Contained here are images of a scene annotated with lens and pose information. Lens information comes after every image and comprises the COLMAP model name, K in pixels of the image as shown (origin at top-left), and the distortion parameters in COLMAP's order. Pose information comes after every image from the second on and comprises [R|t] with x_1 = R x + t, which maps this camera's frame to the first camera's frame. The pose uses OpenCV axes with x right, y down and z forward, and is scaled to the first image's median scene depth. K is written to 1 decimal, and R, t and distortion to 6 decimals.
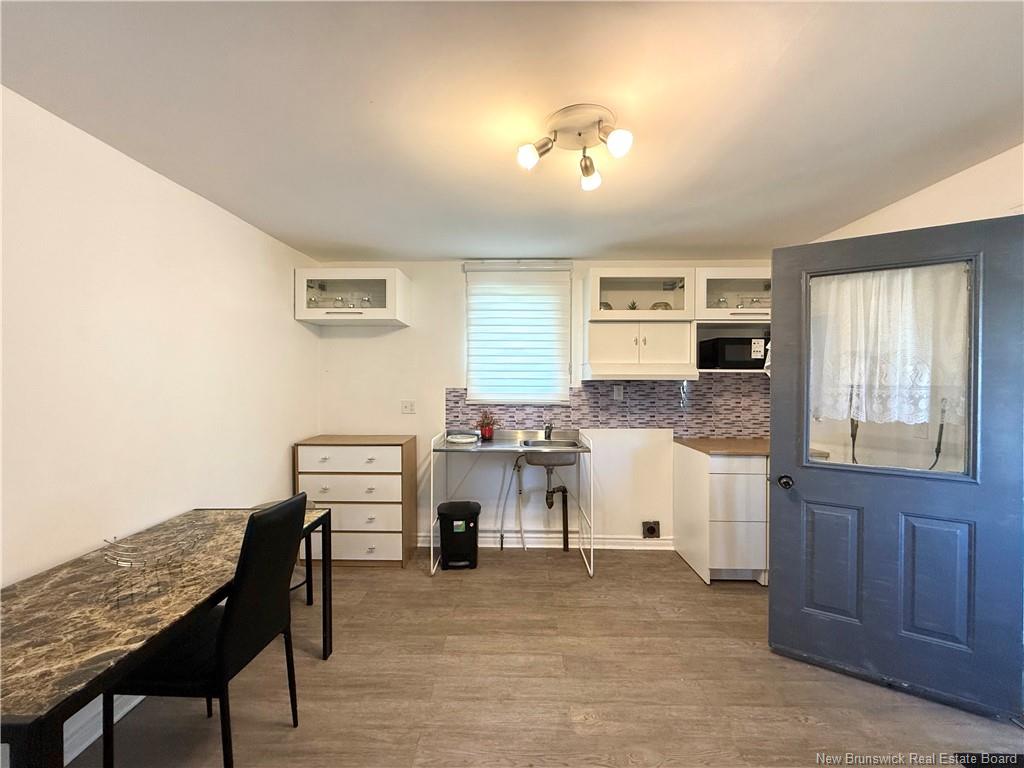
lens RADIAL K [[407.9, 0, 512.0], [0, 407.9, 384.0], [0, 0, 1]] dist [0.003673, 0.000394]
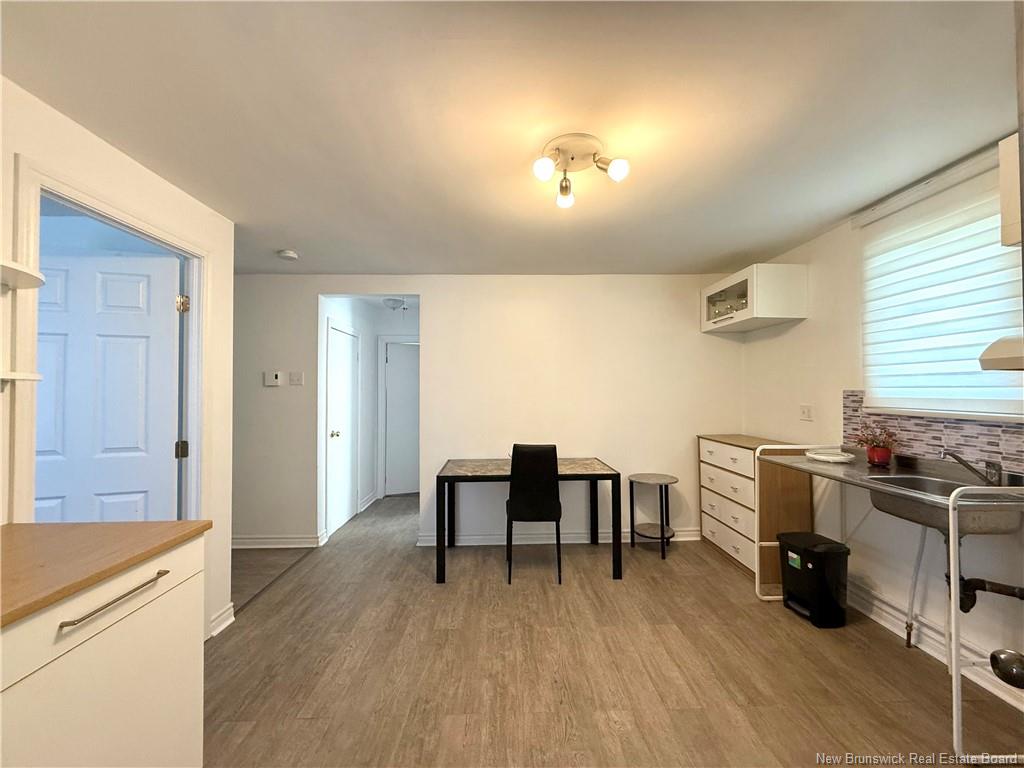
lens RADIAL K [[407.9, 0, 512.0], [0, 407.9, 384.0], [0, 0, 1]] dist [0.003673, 0.000394]
pose [[0.045892, -0.018131, -0.998782, 0.645169], [-0.010715, 0.999769, -0.018641, 0.021188], [0.998889, 0.011558, 0.045687, 0.392256]]
